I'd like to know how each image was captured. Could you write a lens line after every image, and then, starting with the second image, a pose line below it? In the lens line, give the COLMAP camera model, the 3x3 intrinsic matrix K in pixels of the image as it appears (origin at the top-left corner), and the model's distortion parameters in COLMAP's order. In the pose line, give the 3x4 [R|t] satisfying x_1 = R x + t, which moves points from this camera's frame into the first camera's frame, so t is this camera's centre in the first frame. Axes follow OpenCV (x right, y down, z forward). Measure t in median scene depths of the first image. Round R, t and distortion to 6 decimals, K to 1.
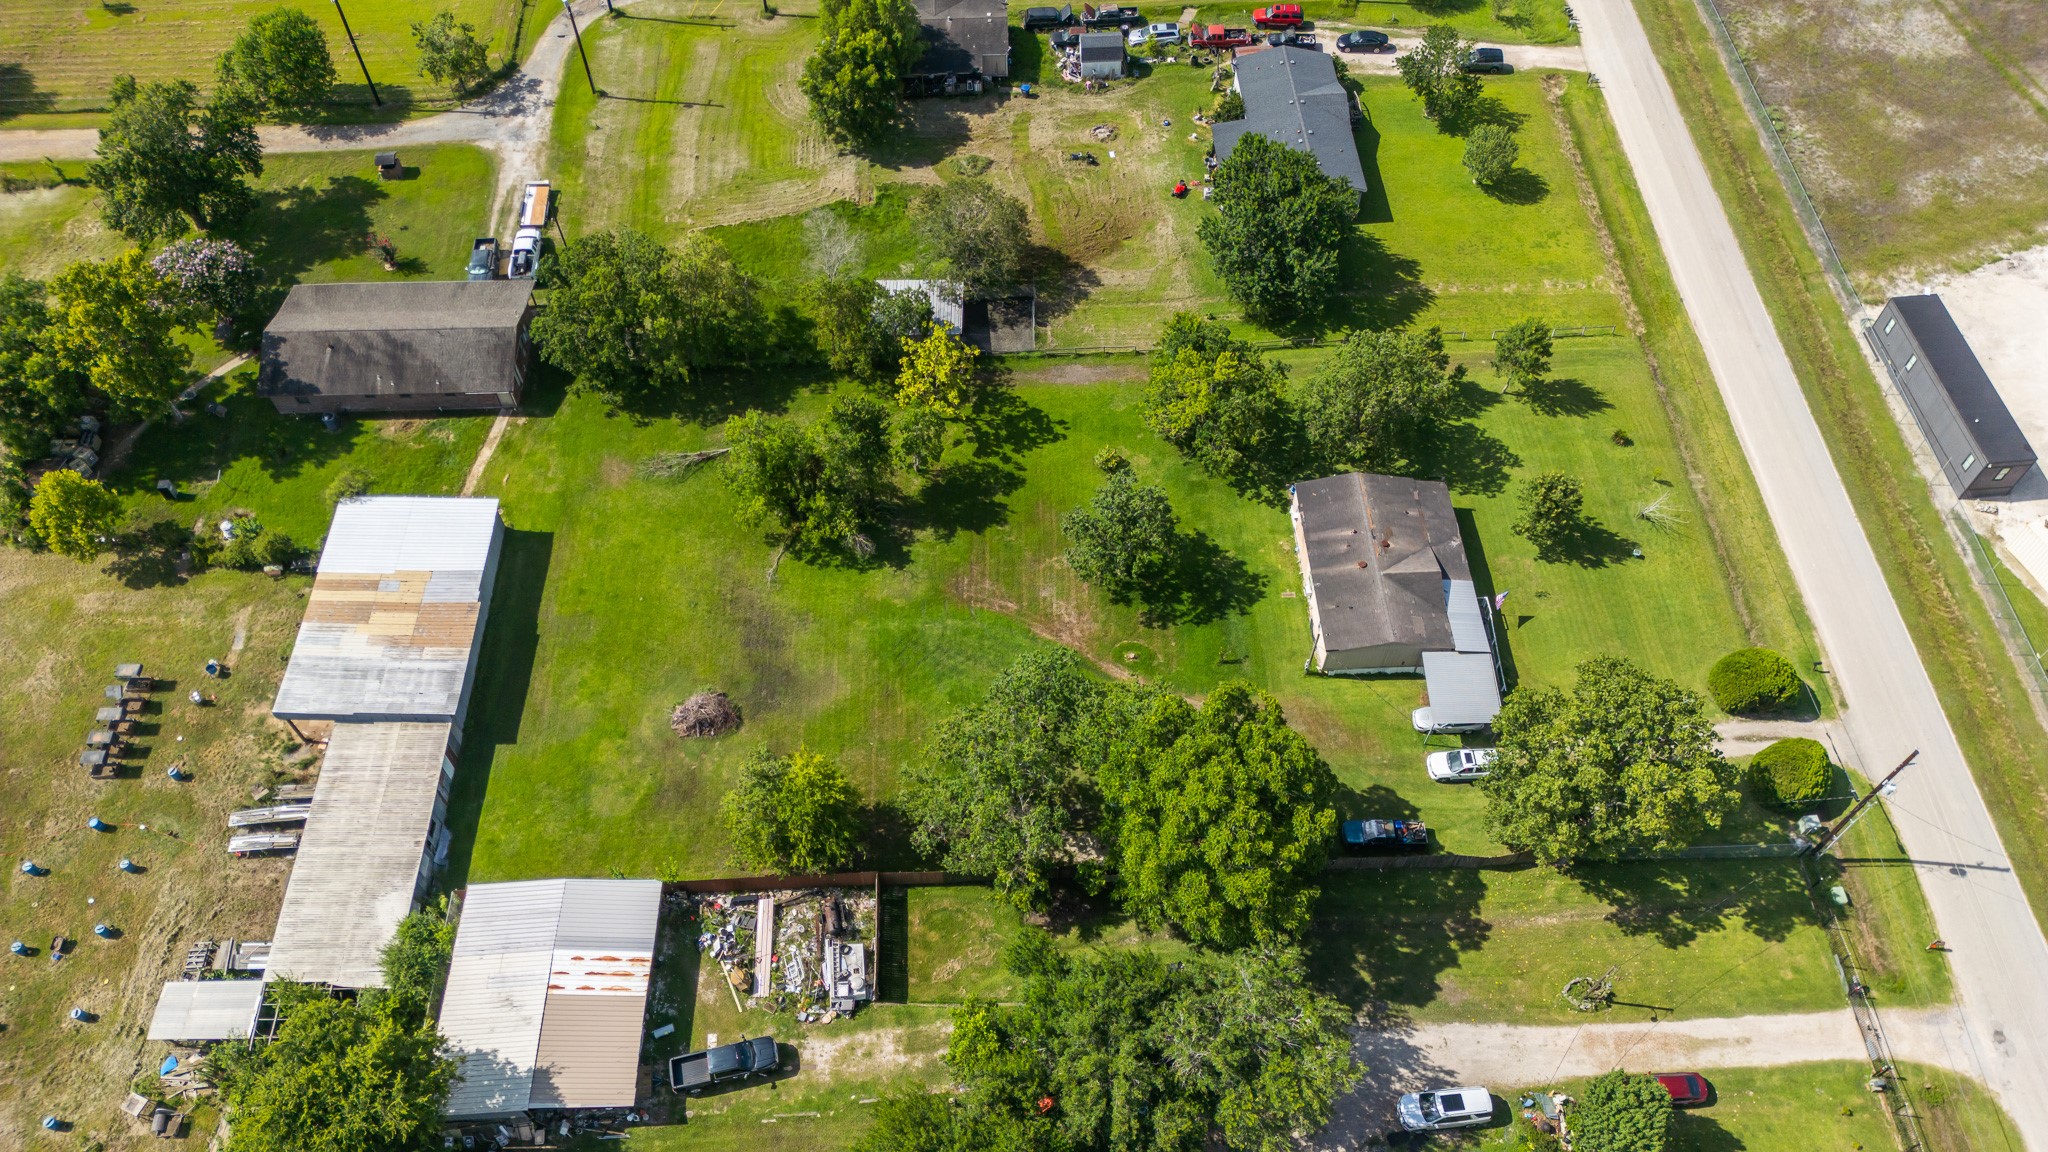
lens RADIAL K [[1410.8, 0, 1019.6], [0, 1410.8, 651.2], [0, 0, 1]] dist [0.060494, -0.057396]
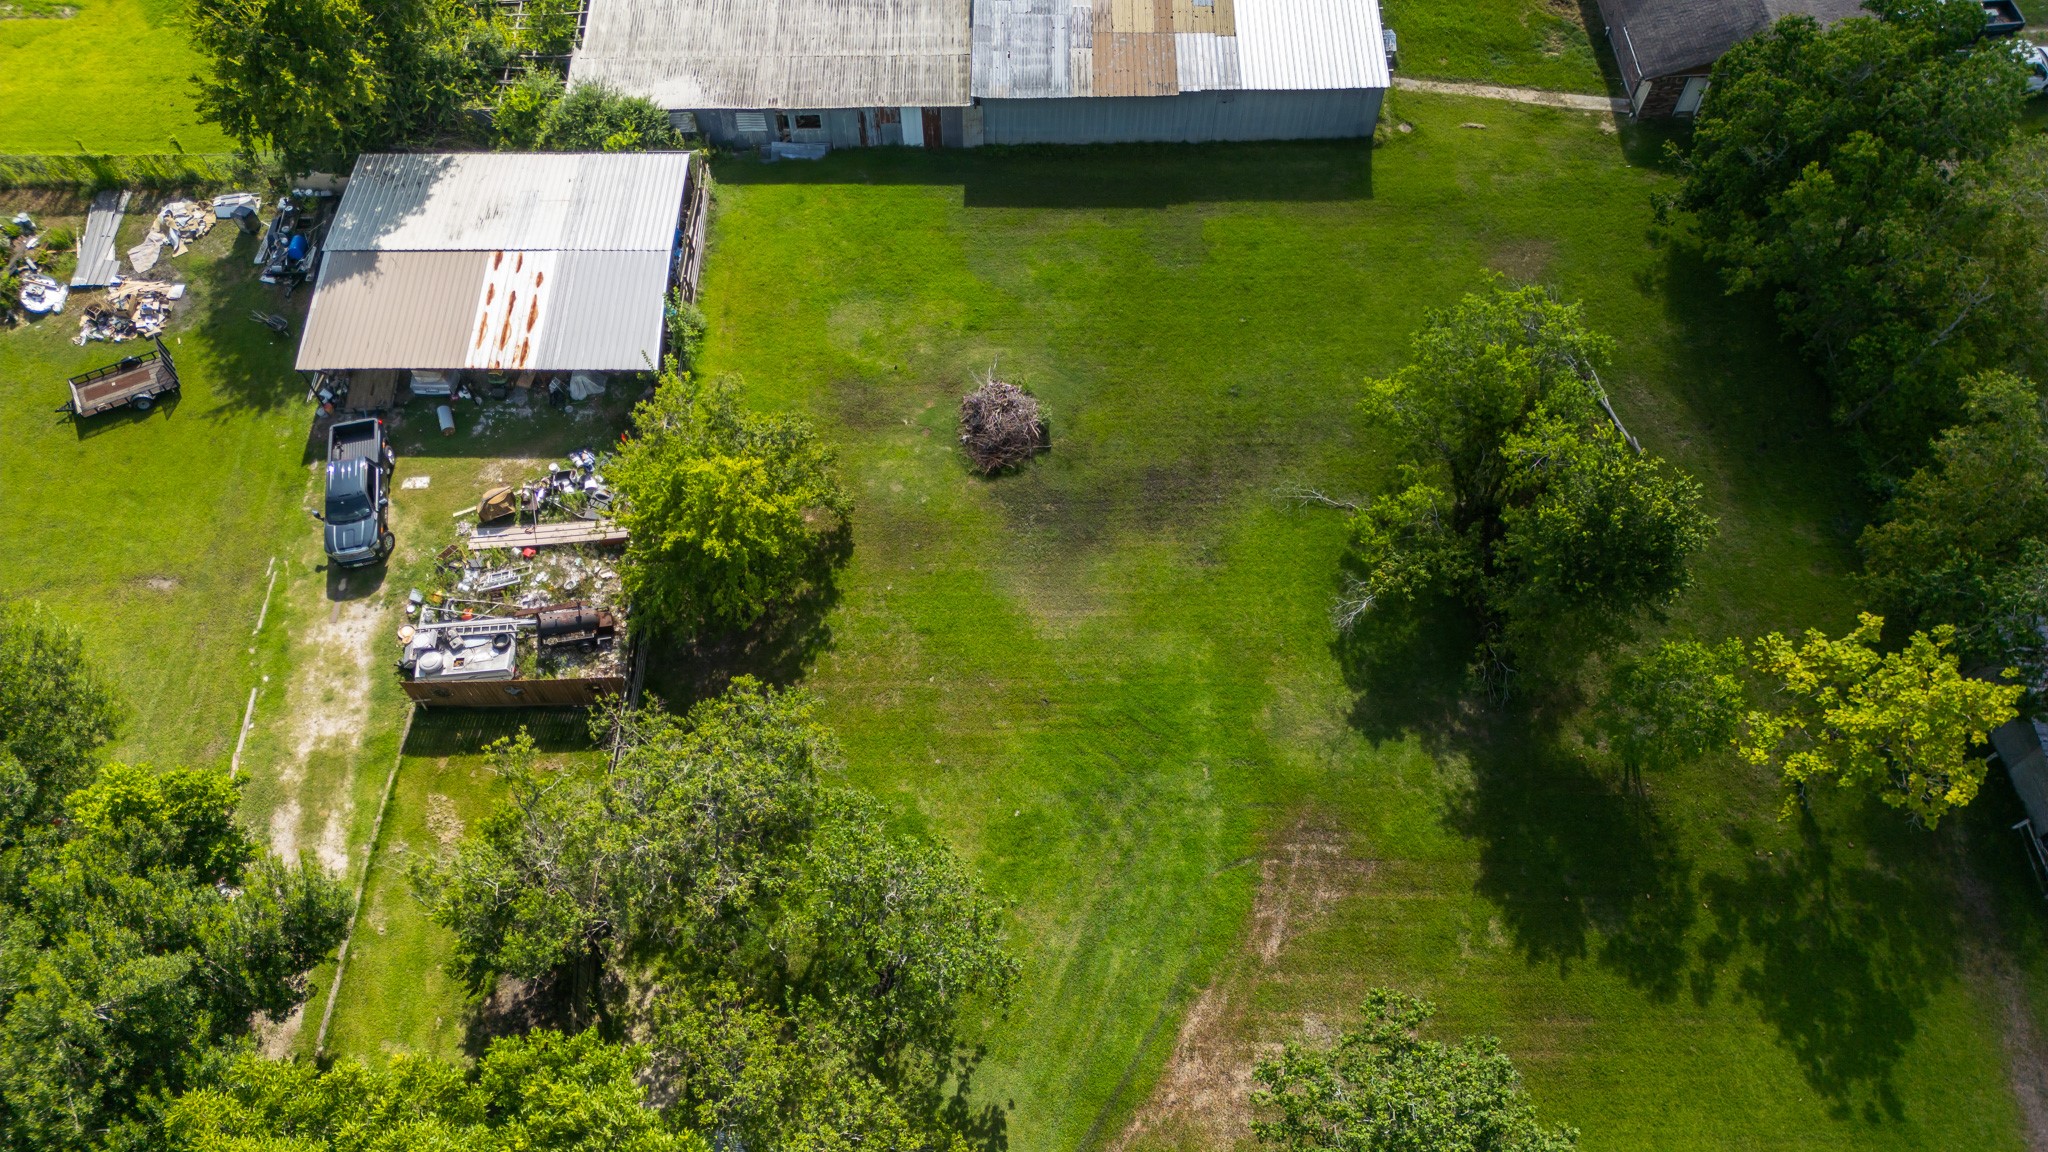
lens RADIAL K [[1431.2, 0, 1018.6], [0, 1431.2, 599.9], [0, 0, 1]] dist [0.064826, -0.068360]
pose [[-0.022916, 0.854557, -0.518852, 0.142542], [-0.831502, 0.271849, 0.484462, -0.223340], [0.555050, 0.442528, 0.704336, 0.612099]]
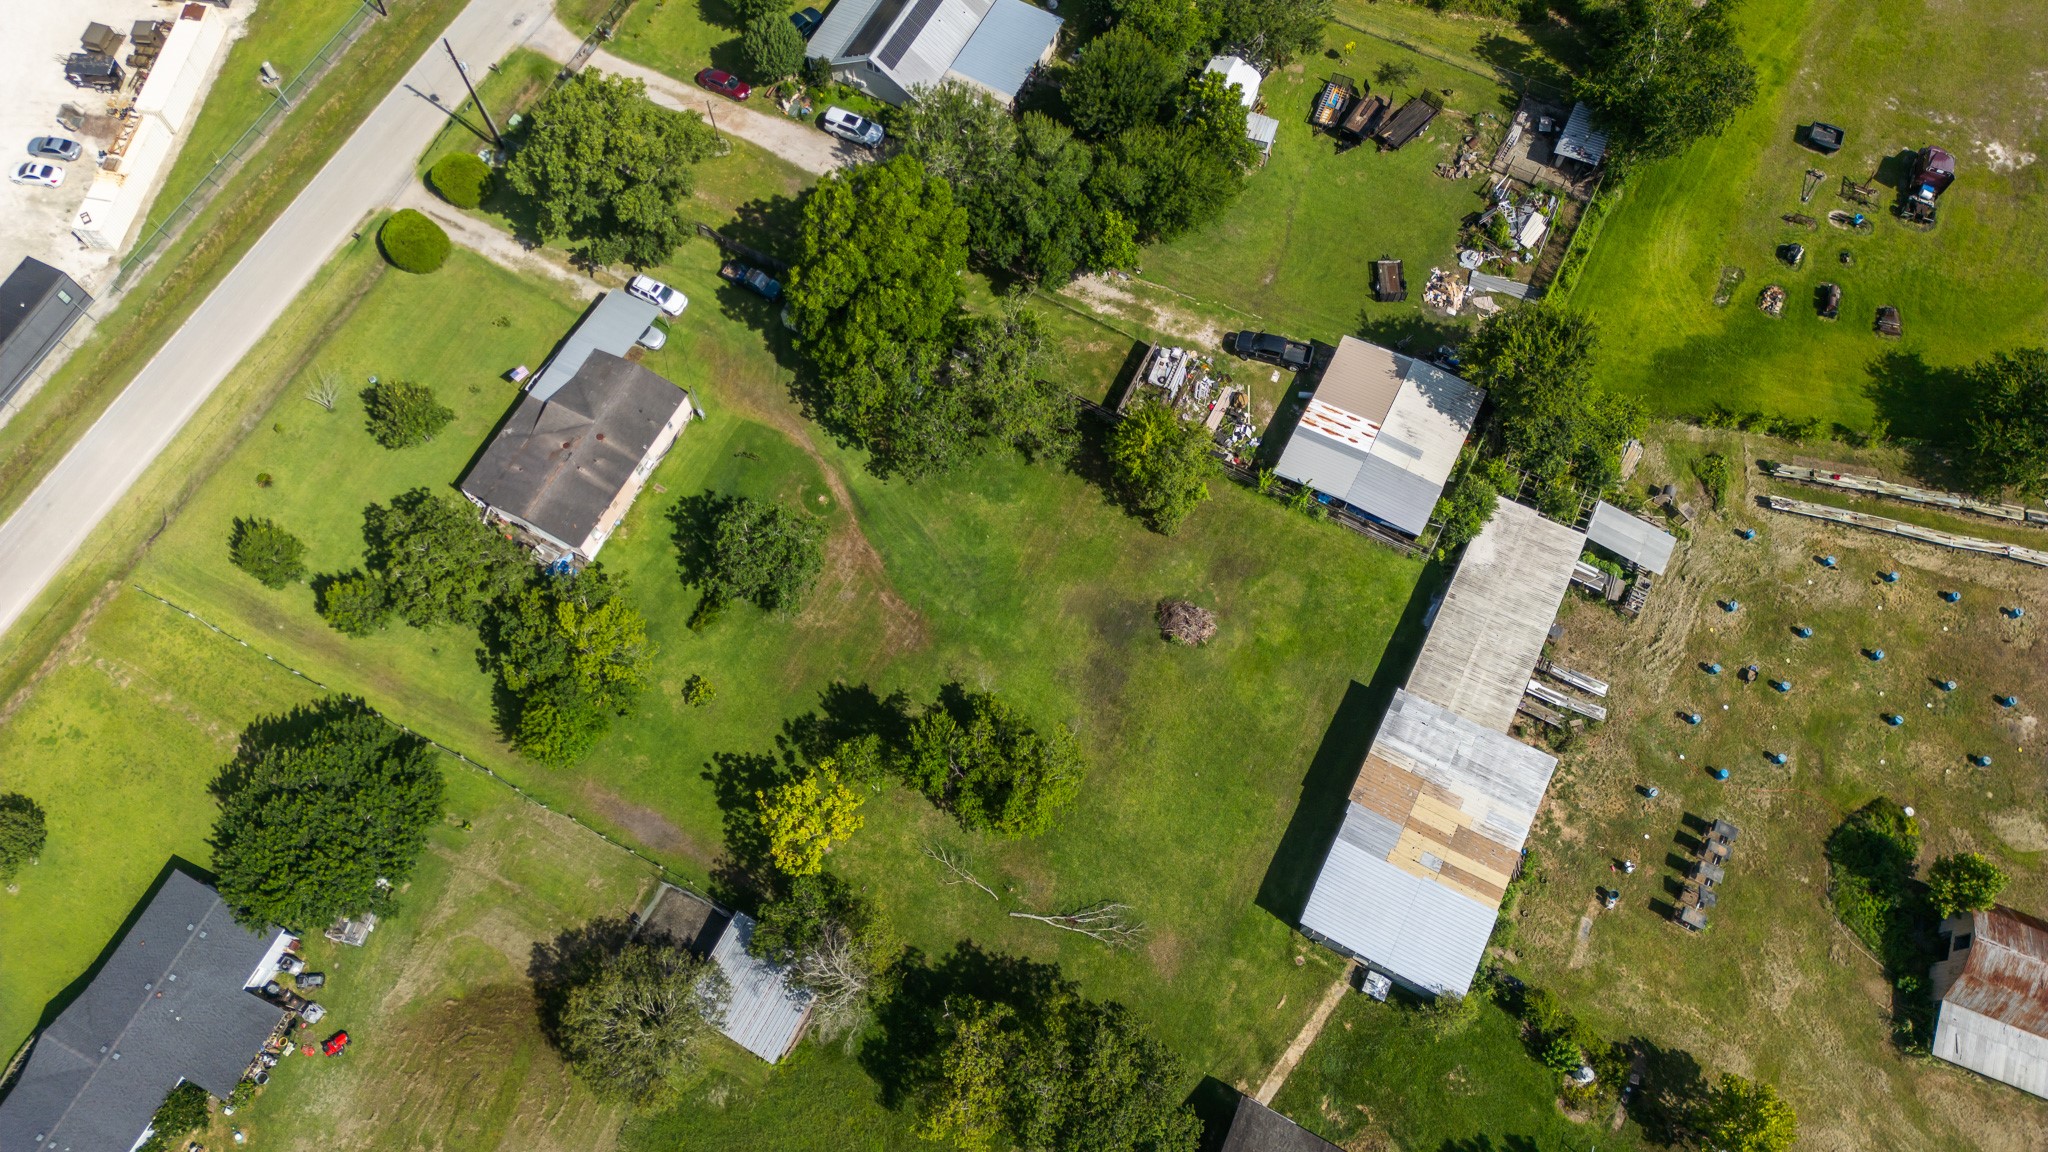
lens RADIAL K [[1348.1, 0, 1024.0], [0, 1348.1, 576.0], [0, 0, 1]] dist [0.071068, -0.069963]
pose [[-0.871978, -0.447128, 0.199329, -0.301059], [0.417144, -0.465535, 0.780556, -0.795577], [-0.256214, 0.763776, 0.592453, 0.379071]]
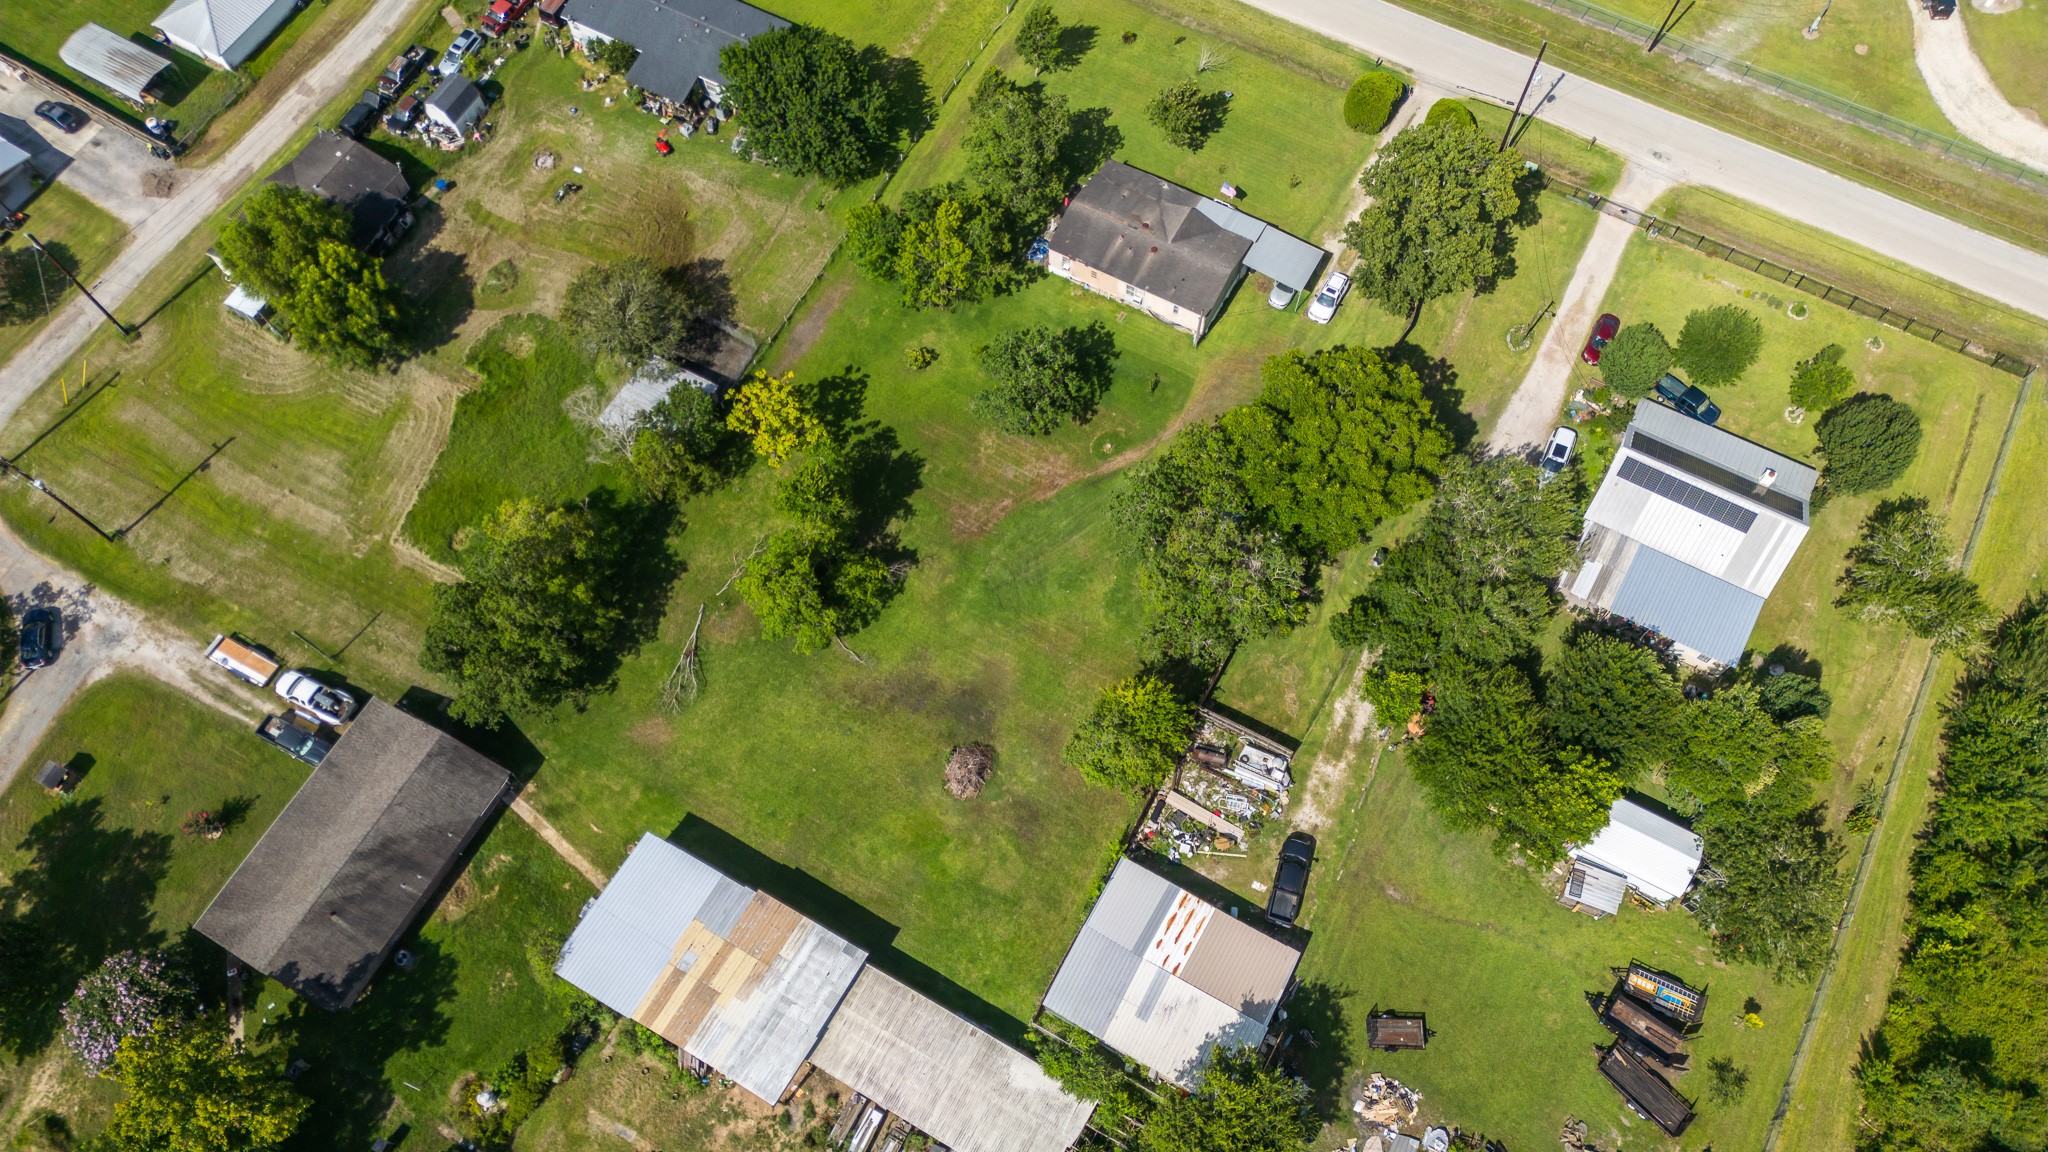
lens RADIAL K [[1386.0, 0, 1007.0], [0, 1386.0, 679.3], [0, 0, 1]] dist [0.065172, -0.061153]
pose [[0.515606, -0.795937, 0.317229, -0.482713], [0.721700, 0.602994, 0.339922, -0.332493], [-0.461844, 0.053679, 0.885335, 0.038361]]
